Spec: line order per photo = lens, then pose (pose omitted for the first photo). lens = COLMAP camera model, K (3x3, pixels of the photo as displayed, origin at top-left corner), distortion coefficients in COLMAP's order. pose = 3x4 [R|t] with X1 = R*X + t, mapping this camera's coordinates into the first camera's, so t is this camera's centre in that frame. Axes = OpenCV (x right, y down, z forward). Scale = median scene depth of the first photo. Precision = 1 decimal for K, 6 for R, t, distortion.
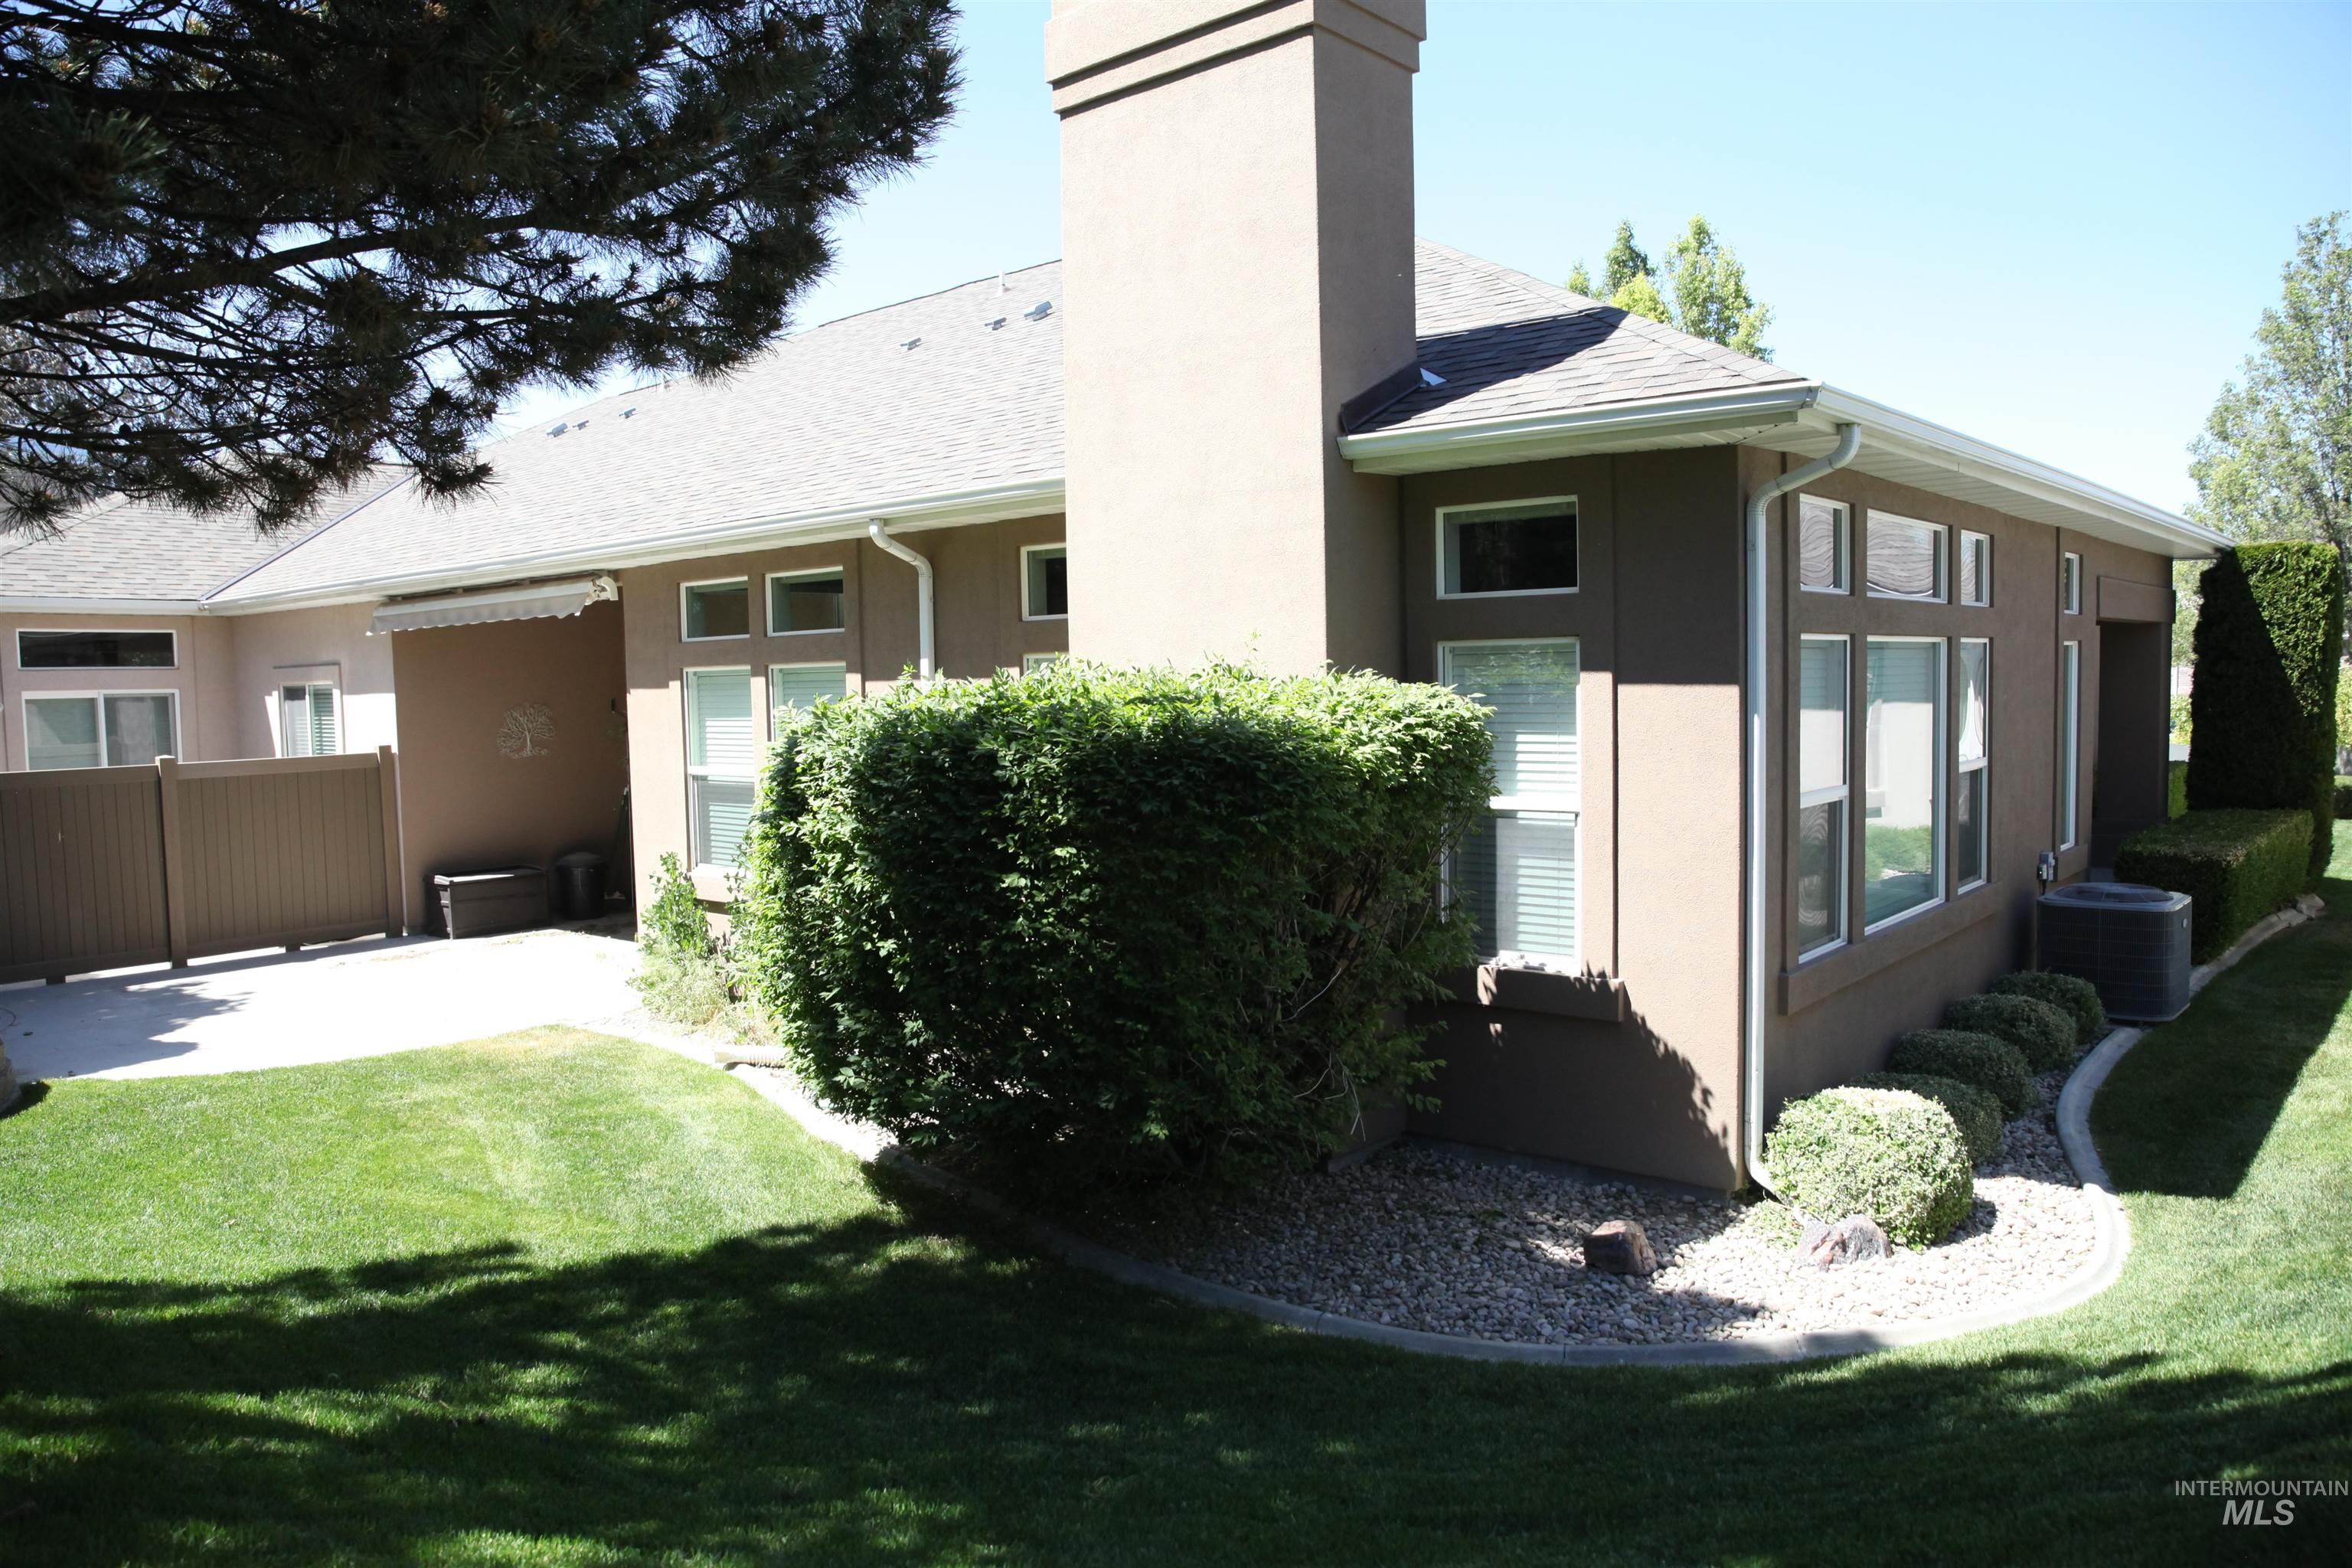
lens RADIAL K [[1654.6, 0, 1200.0], [0, 1654.6, 784.3], [0, 0, 1]] dist [-0.059936, 0.017278]
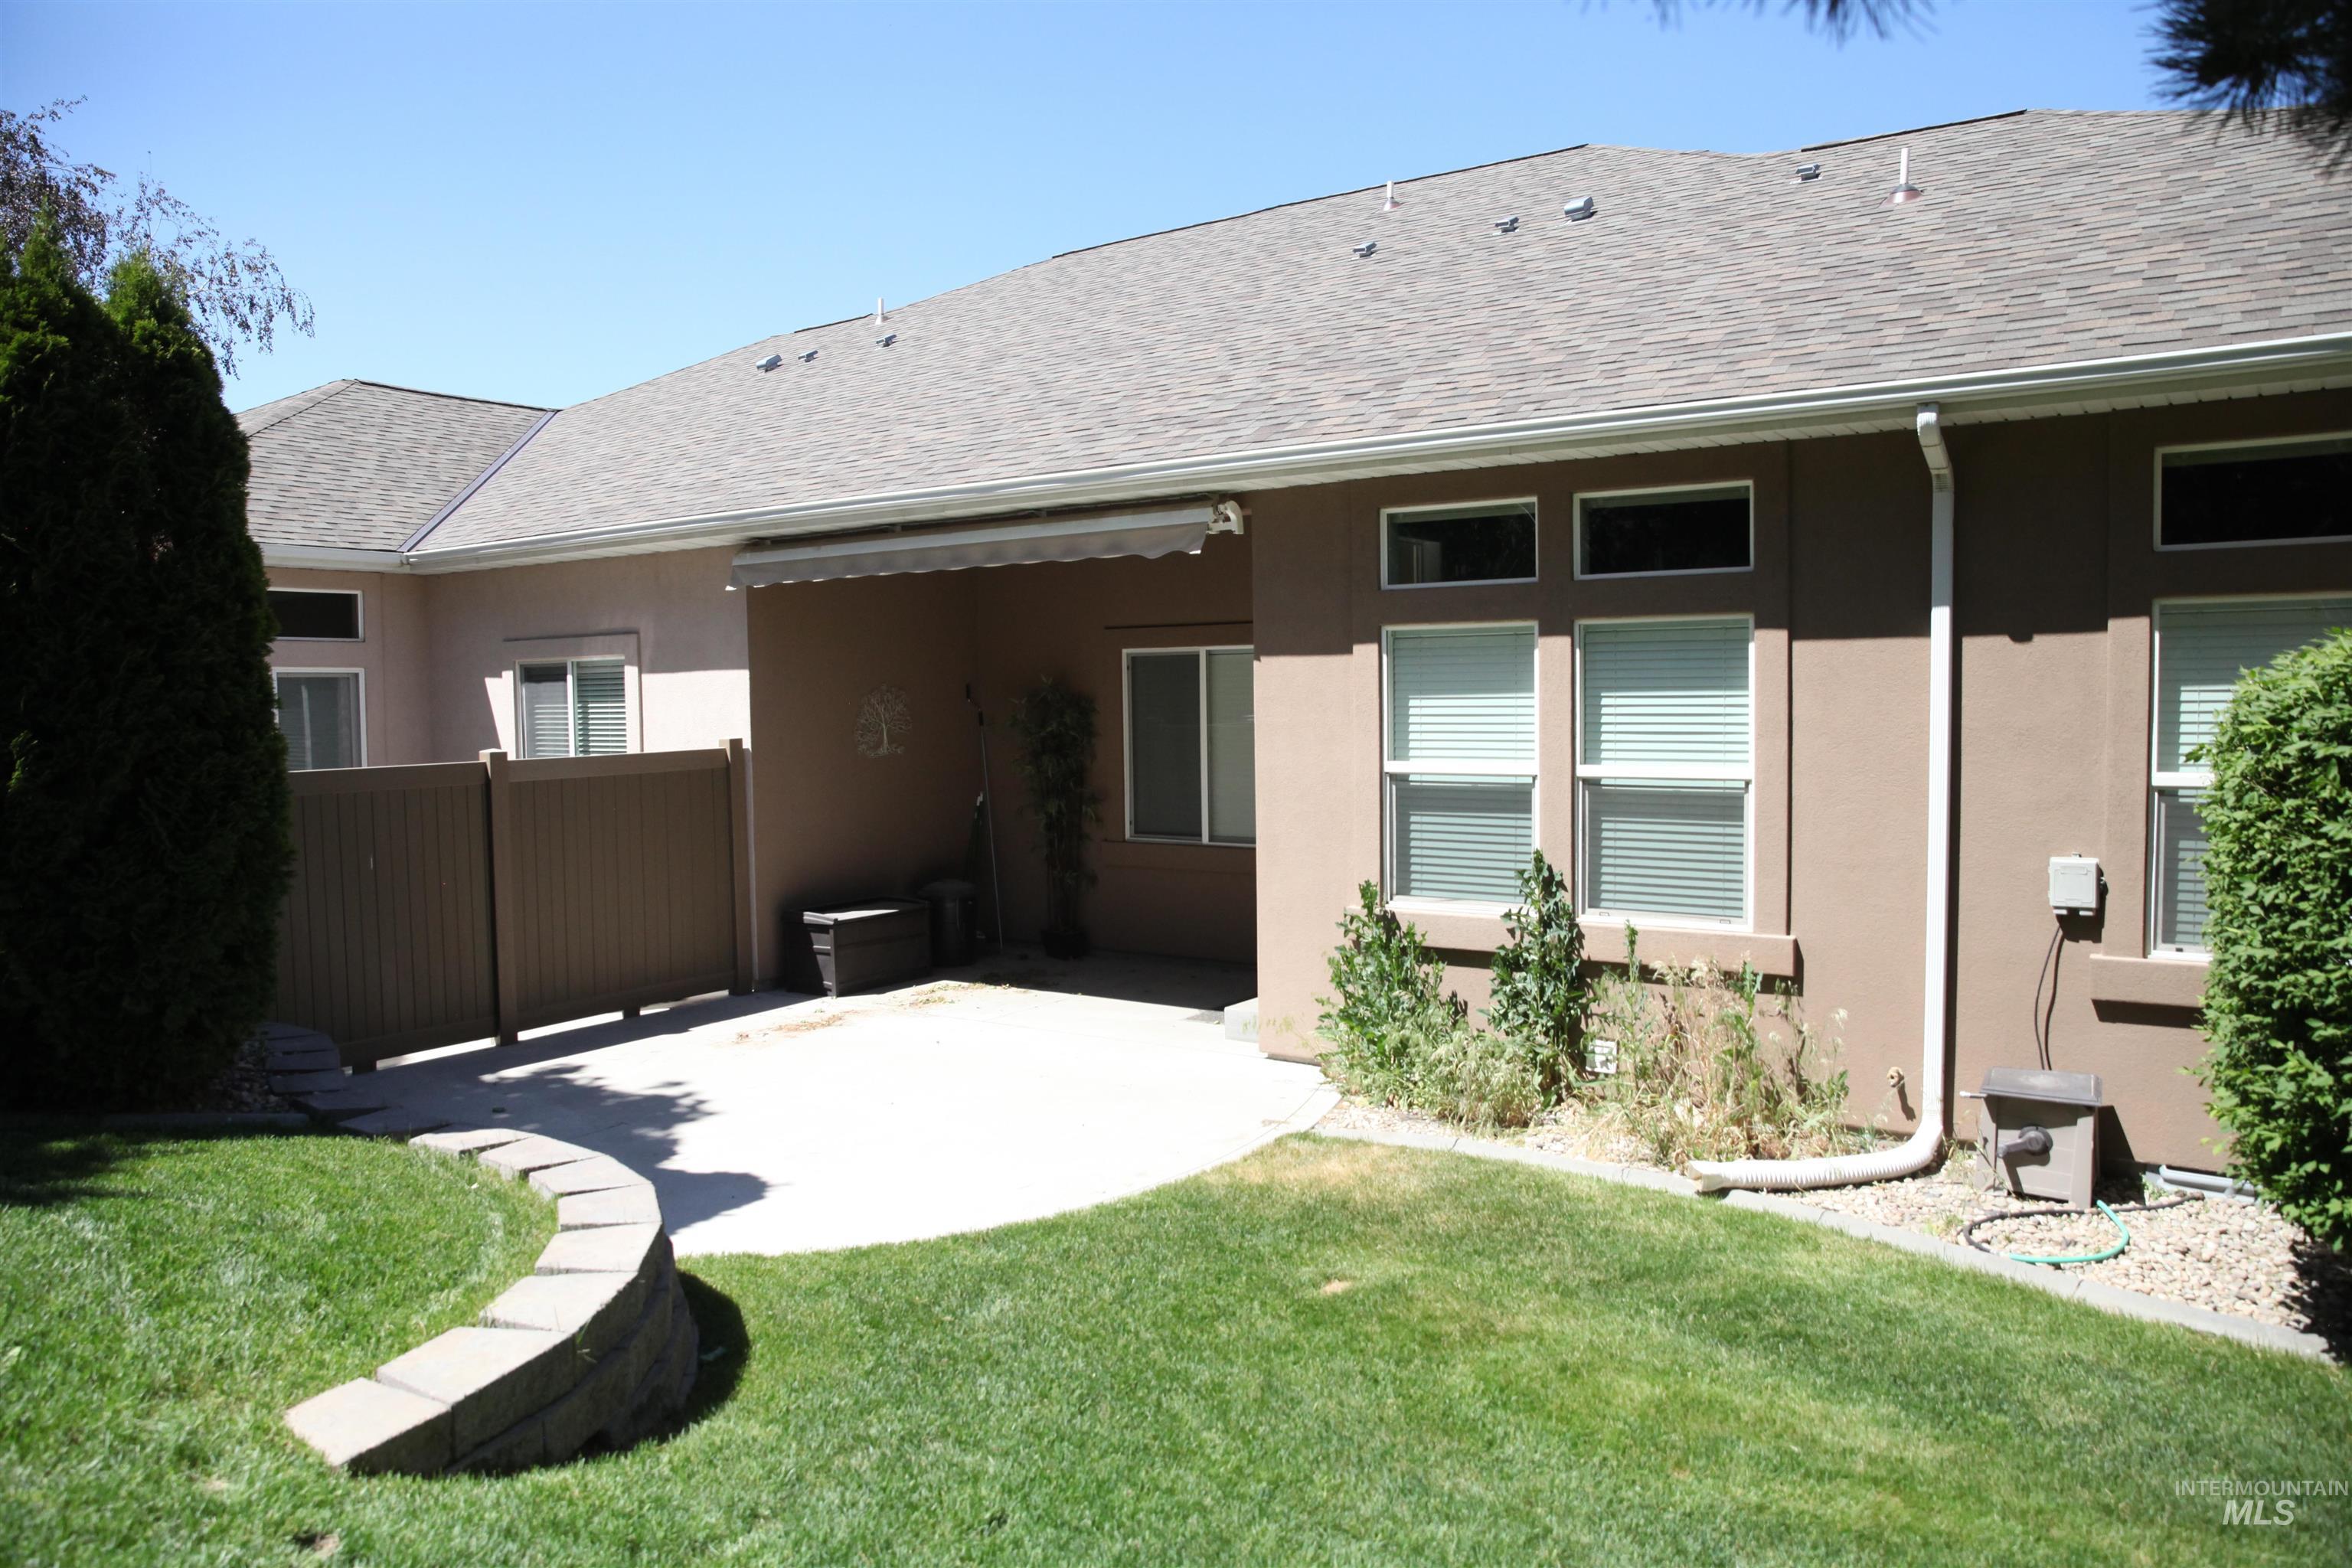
lens RADIAL K [[1654.6, 0, 1171.0], [0, 1654.6, 777.1], [0, 0, 1]] dist [-0.059936, 0.017278]
pose [[0.995026, -0.000300, 0.099611, -0.409824], [0.001686, 0.999903, -0.013830, 0.004890], [-0.099597, 0.013929, 0.994930, 0.244472]]
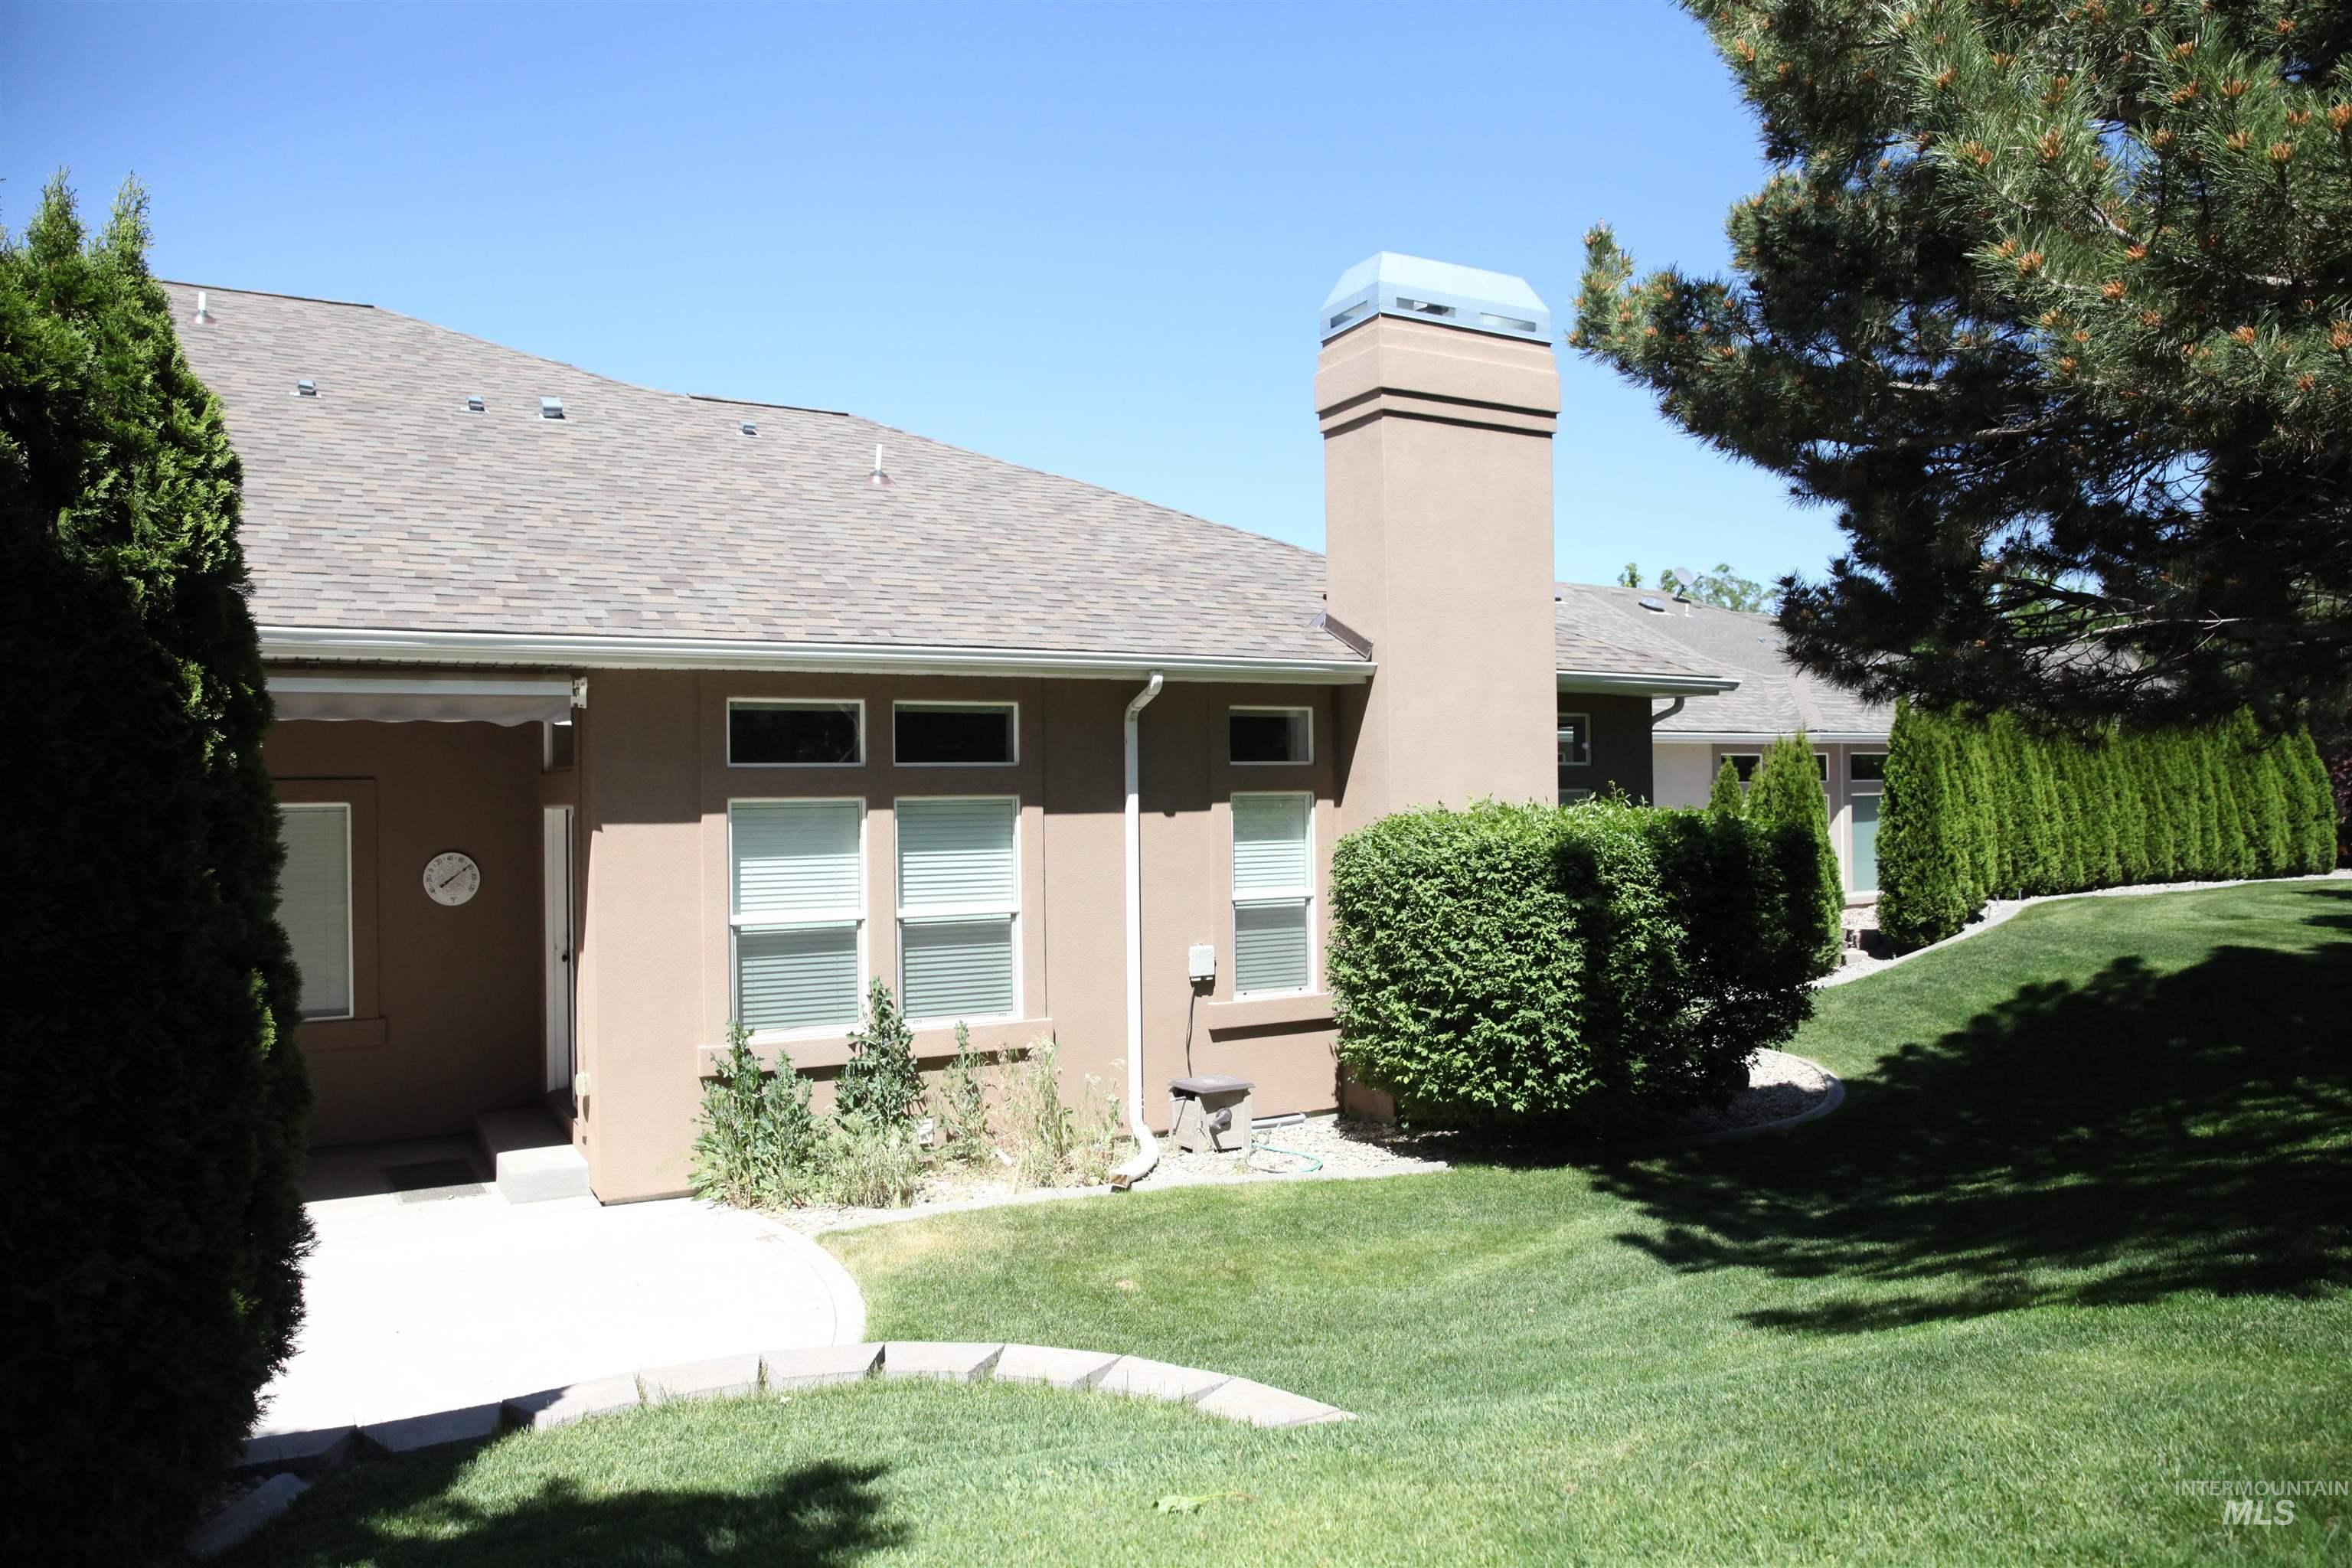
lens RADIAL K [[1654.6, 0, 1185.1], [0, 1654.6, 787.3], [0, 0, 1]] dist [-0.059936, 0.017278]
pose [[0.335969, 0.015042, 0.941753, -0.875074], [0.062939, 0.997279, -0.038382, -0.025265], [-0.939768, 0.072168, 0.334108, 0.428798]]
